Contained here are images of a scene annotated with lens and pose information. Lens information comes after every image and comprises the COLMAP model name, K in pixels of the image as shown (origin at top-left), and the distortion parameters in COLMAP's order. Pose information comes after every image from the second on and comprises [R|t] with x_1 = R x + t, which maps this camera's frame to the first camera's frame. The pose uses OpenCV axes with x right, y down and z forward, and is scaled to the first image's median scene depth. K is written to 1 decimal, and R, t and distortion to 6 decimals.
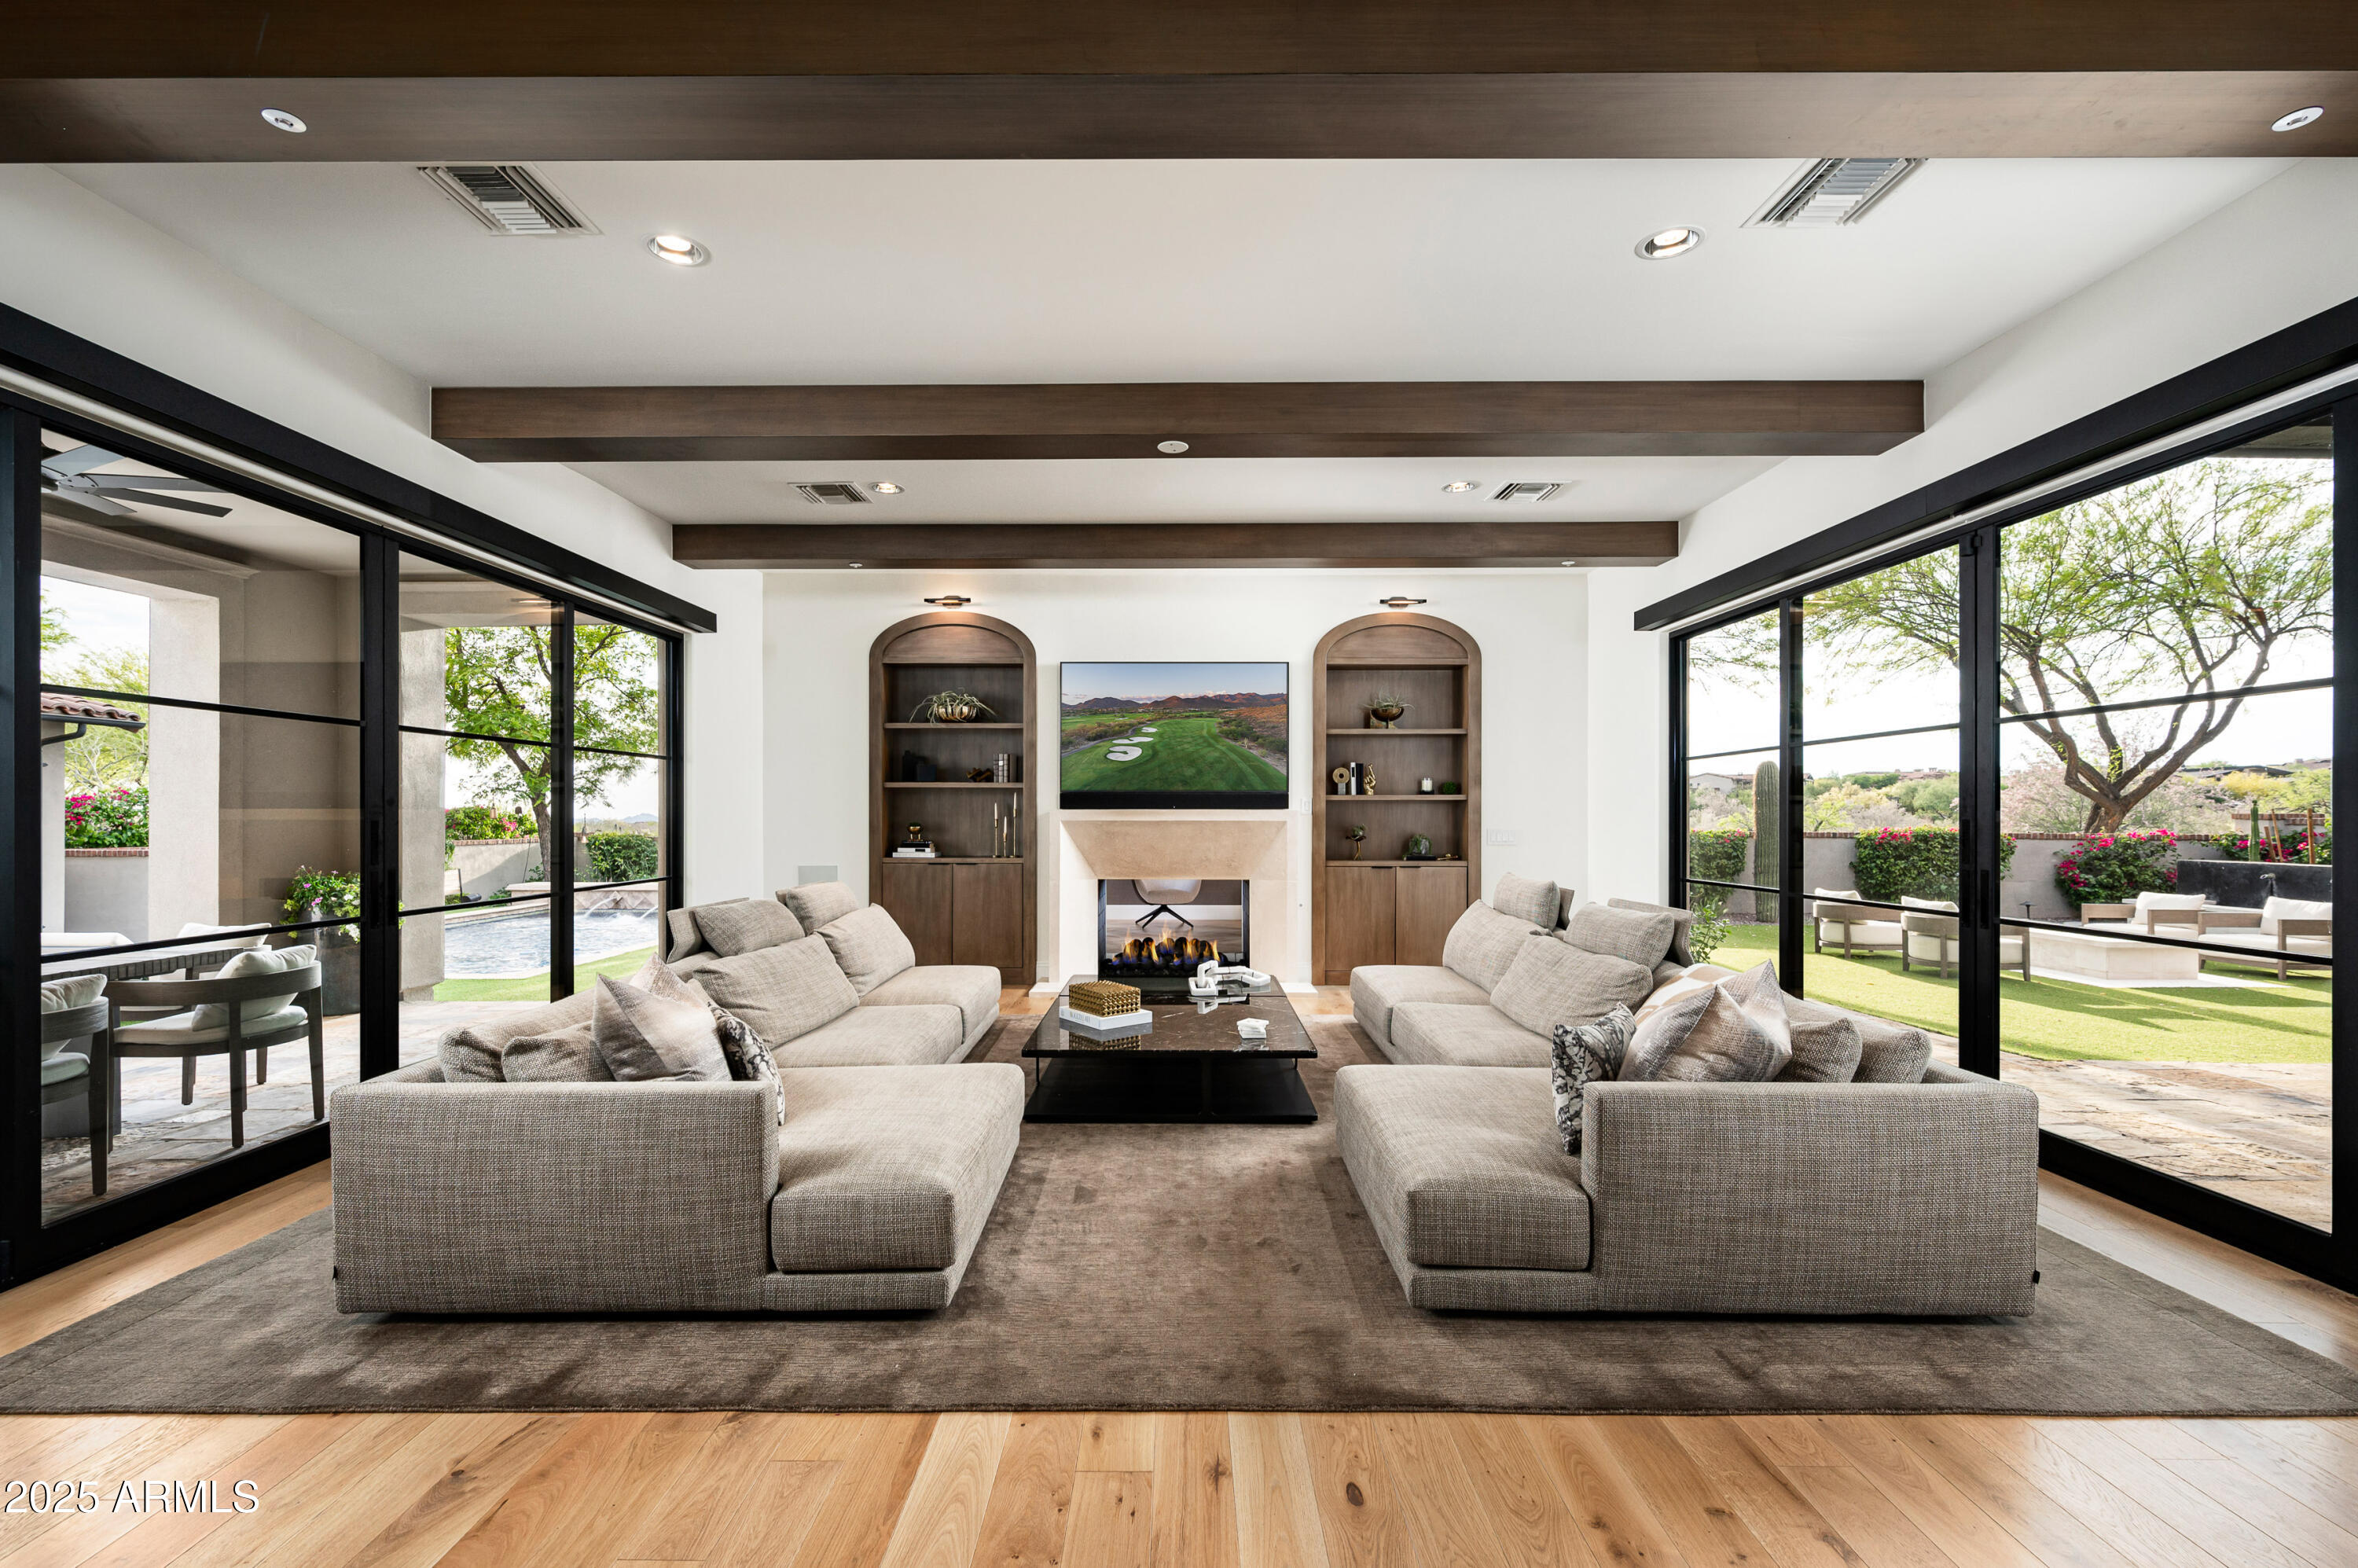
lens RADIAL K [[1035.2, 0, 1154.7], [0, 1035.2, 807.5], [0, 0, 1]] dist [0.001543, -0.000354]
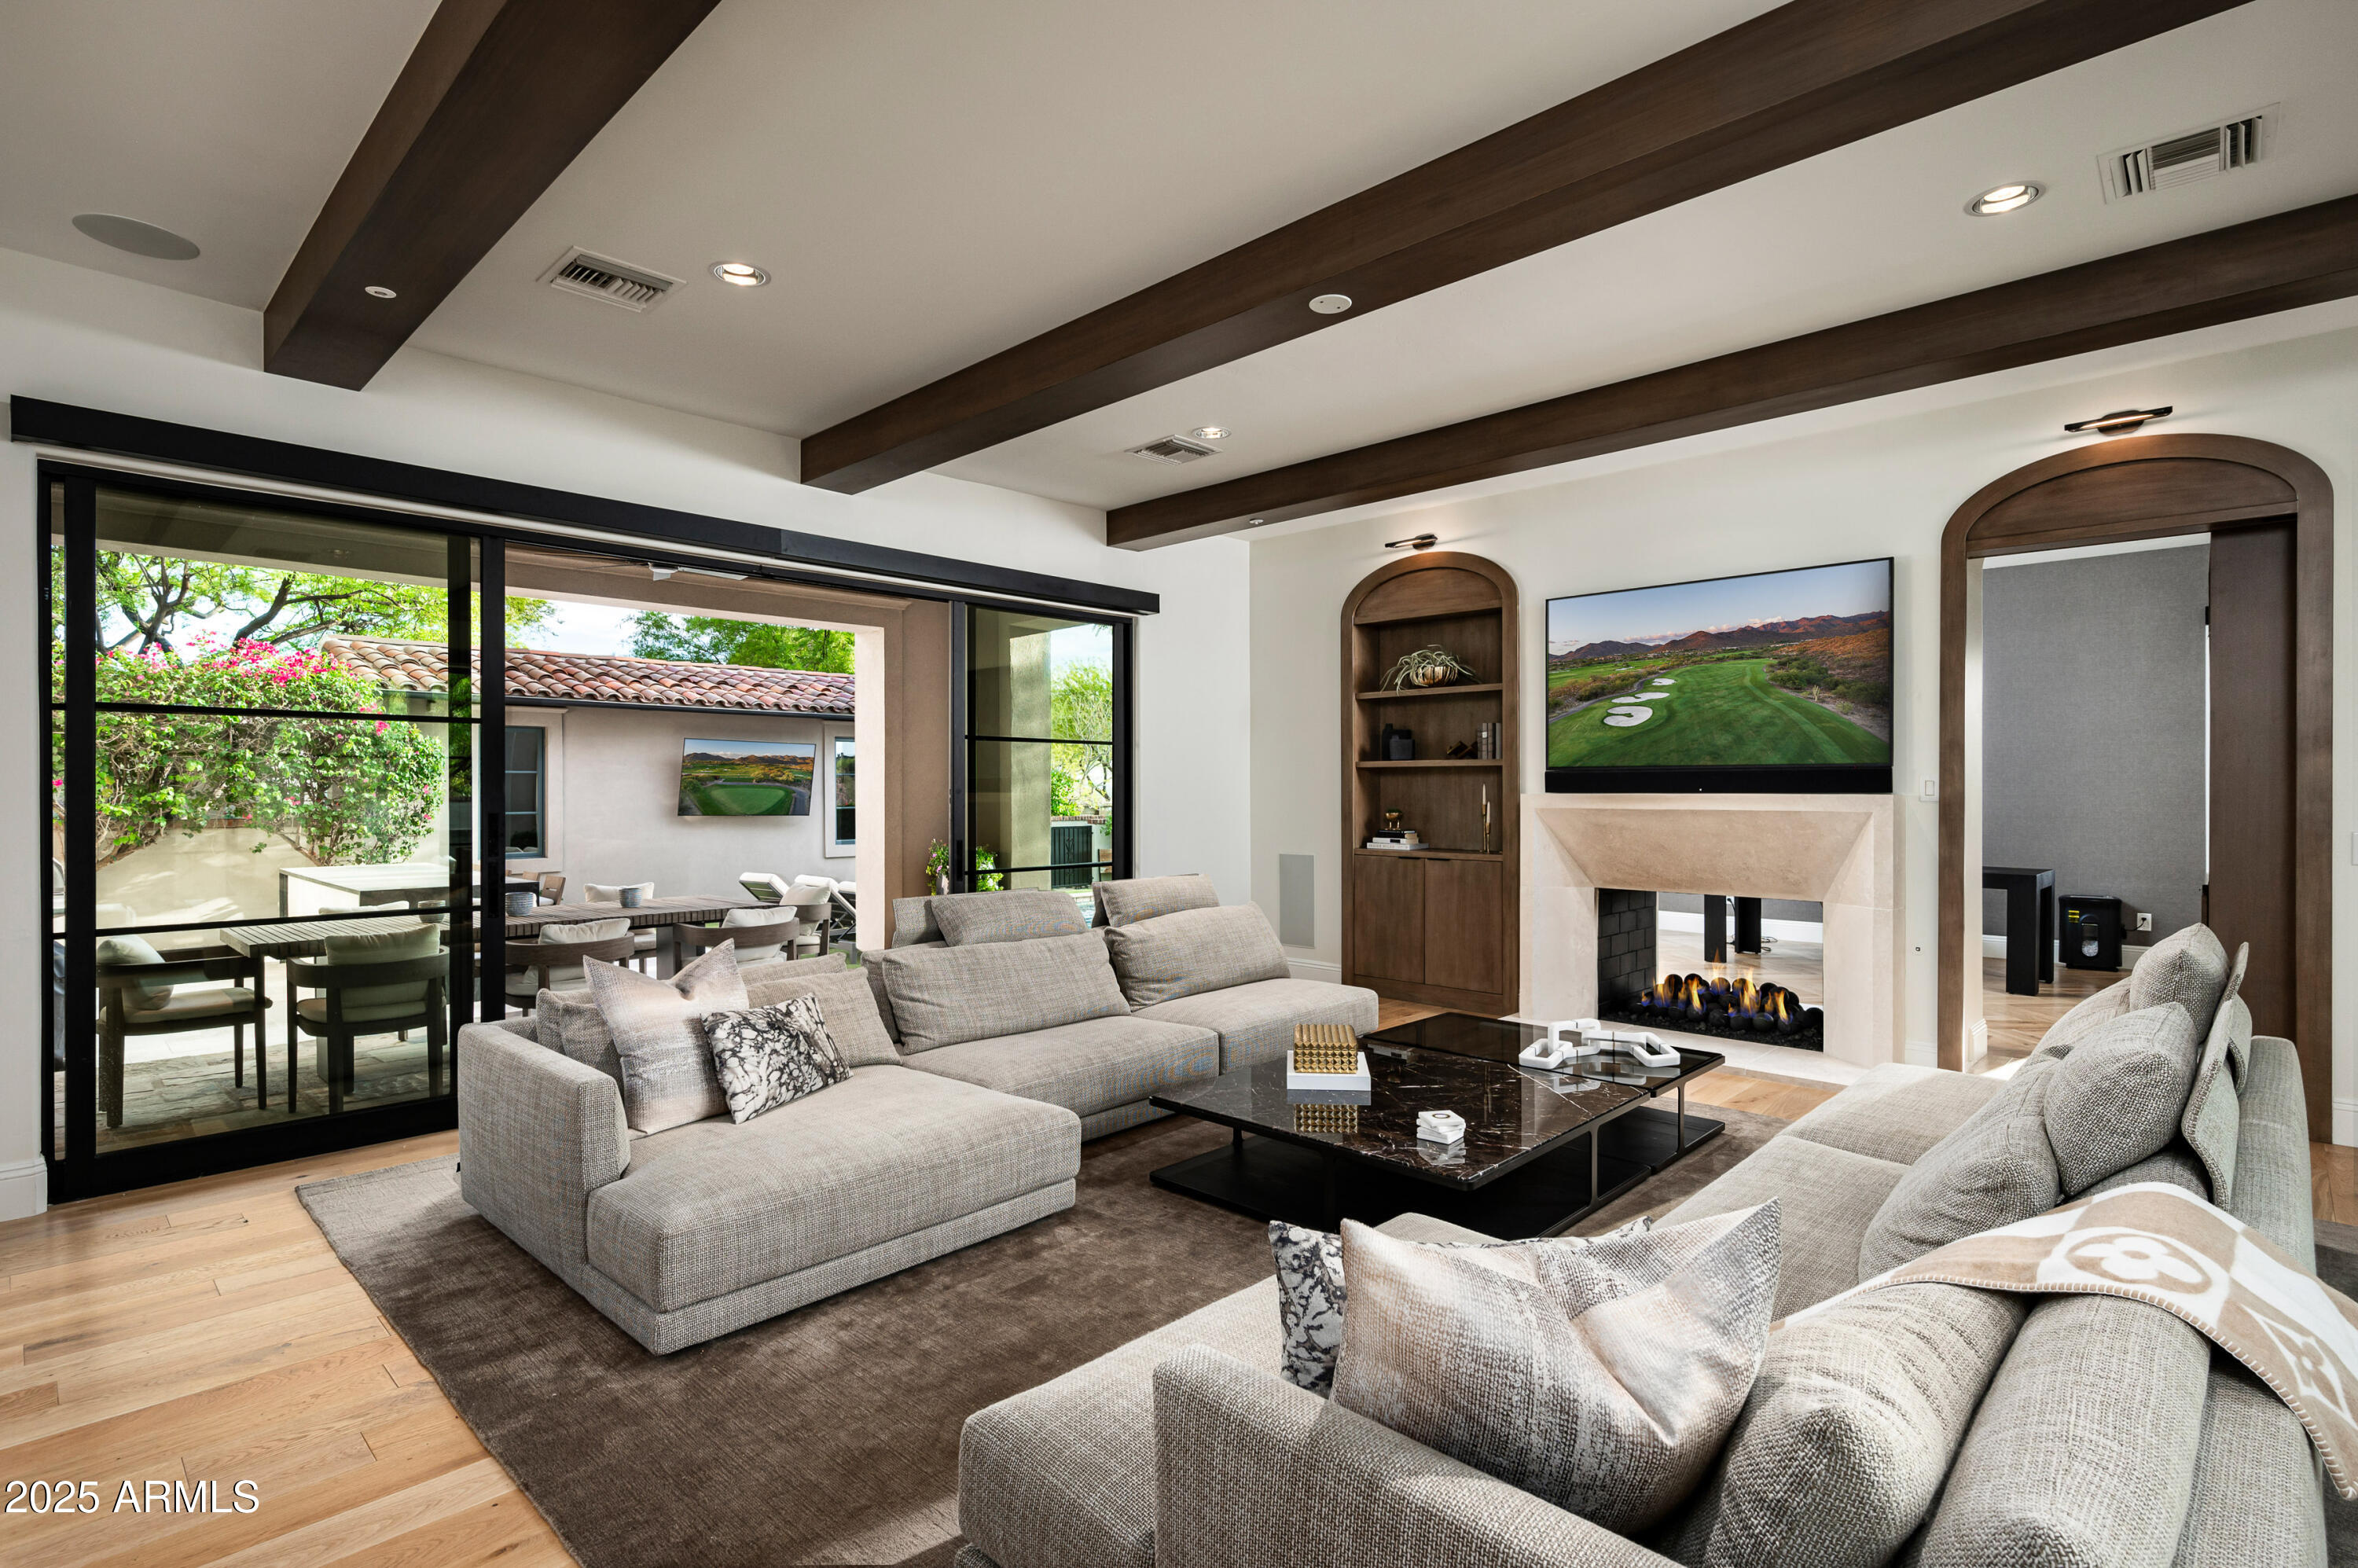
lens RADIAL K [[1142.0, 0, 1173.2], [0, 1142.0, 796.5], [0, 0, 1]] dist [0.005146, -0.001635]
pose [[0.729187, 0.006067, -0.684288, 0.285745], [0.005191, 0.999883, 0.014397, -0.009574], [0.684295, -0.014050, 0.729070, 0.198843]]
